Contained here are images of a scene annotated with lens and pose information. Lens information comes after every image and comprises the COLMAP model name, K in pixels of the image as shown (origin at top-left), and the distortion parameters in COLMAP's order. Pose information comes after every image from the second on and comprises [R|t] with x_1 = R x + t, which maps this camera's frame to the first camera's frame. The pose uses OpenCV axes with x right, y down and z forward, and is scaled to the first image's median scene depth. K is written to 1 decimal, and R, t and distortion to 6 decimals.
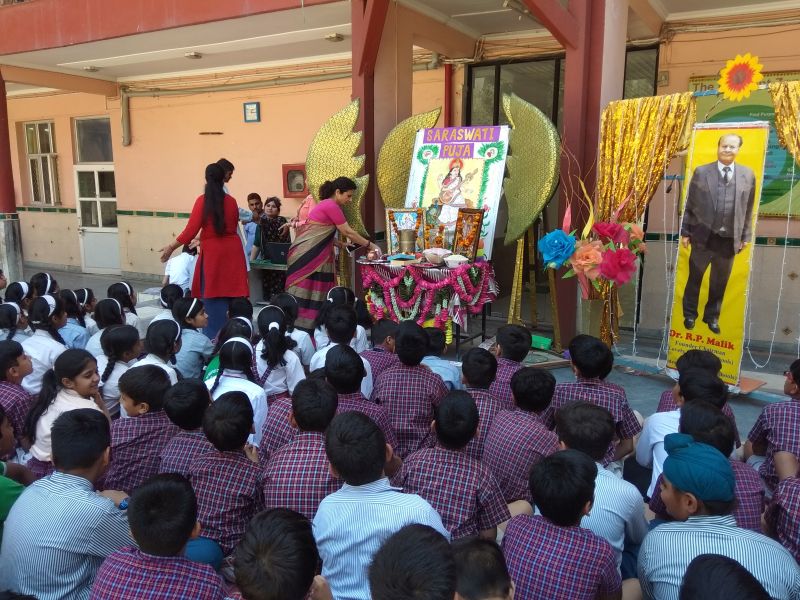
lens RADIAL K [[645.2, 0, 405.0], [0, 645.2, 306.1], [0, 0, 1]] dist [0.075421, -0.122406]
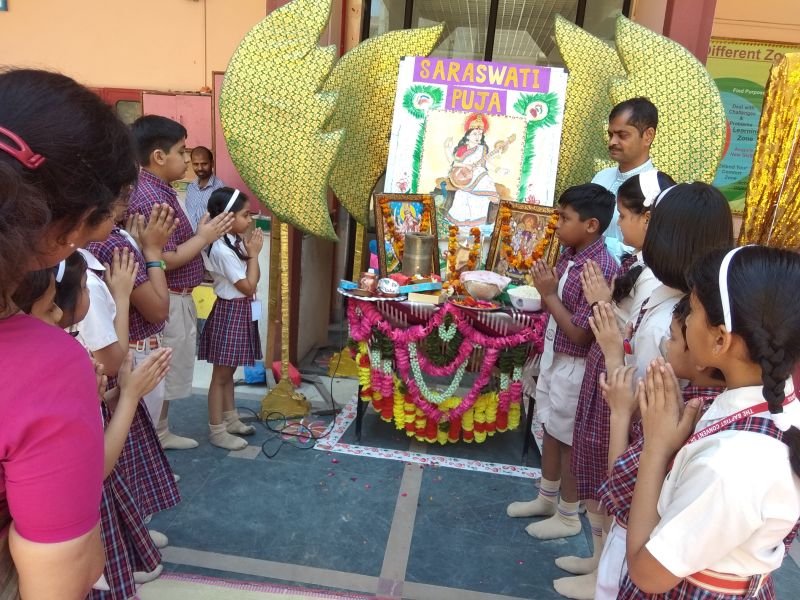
lens RADIAL K [[645.2, 0, 405.0], [0, 645.2, 306.1], [0, 0, 1]] dist [0.075421, -0.122406]
pose [[0.916401, -0.024185, 0.399529, -0.233801], [-0.007027, 0.997047, 0.076475, -0.096474], [-0.400199, -0.072889, 0.913525, 0.468634]]
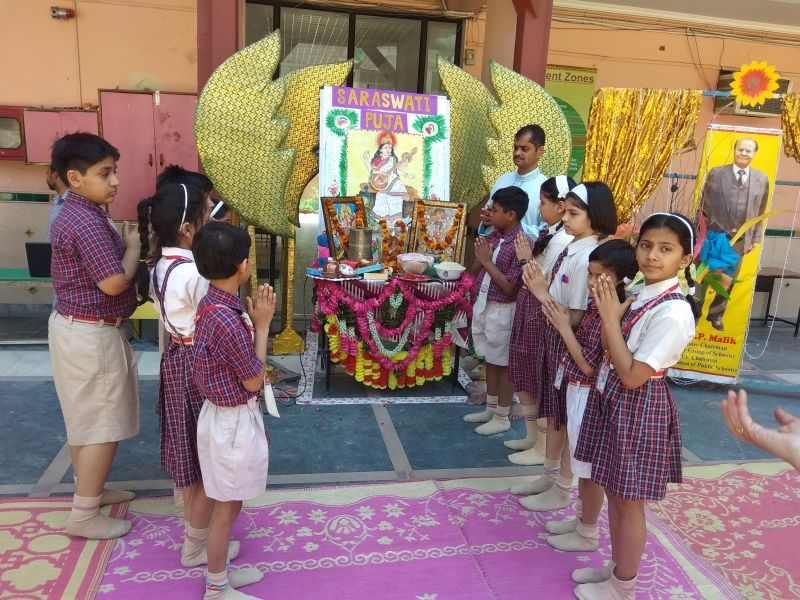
lens RADIAL K [[645.2, 0, 405.0], [0, 645.2, 306.1], [0, 0, 1]] dist [0.075421, -0.122406]
pose [[0.761261, -0.103004, 0.640212, -0.426335], [0.063159, 0.994387, 0.084886, -0.087717], [-0.645362, -0.024186, 0.763494, 0.400521]]
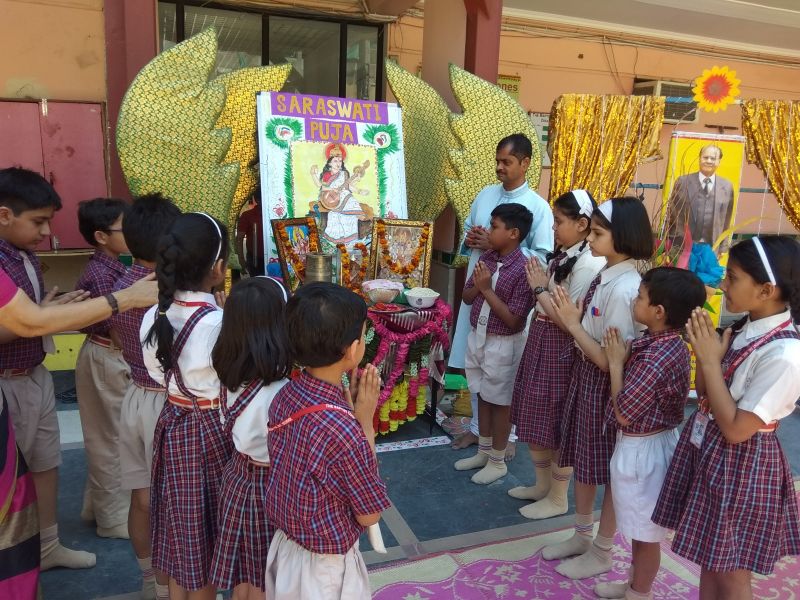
lens RADIAL K [[645.2, 0, 405.0], [0, 645.2, 306.1], [0, 0, 1]] dist [0.075421, -0.122406]
pose [[0.639468, -0.131327, 0.757518, -0.421881], [0.103590, 0.991036, 0.084364, -0.109858], [-0.761807, 0.024523, 0.647340, 0.515265]]
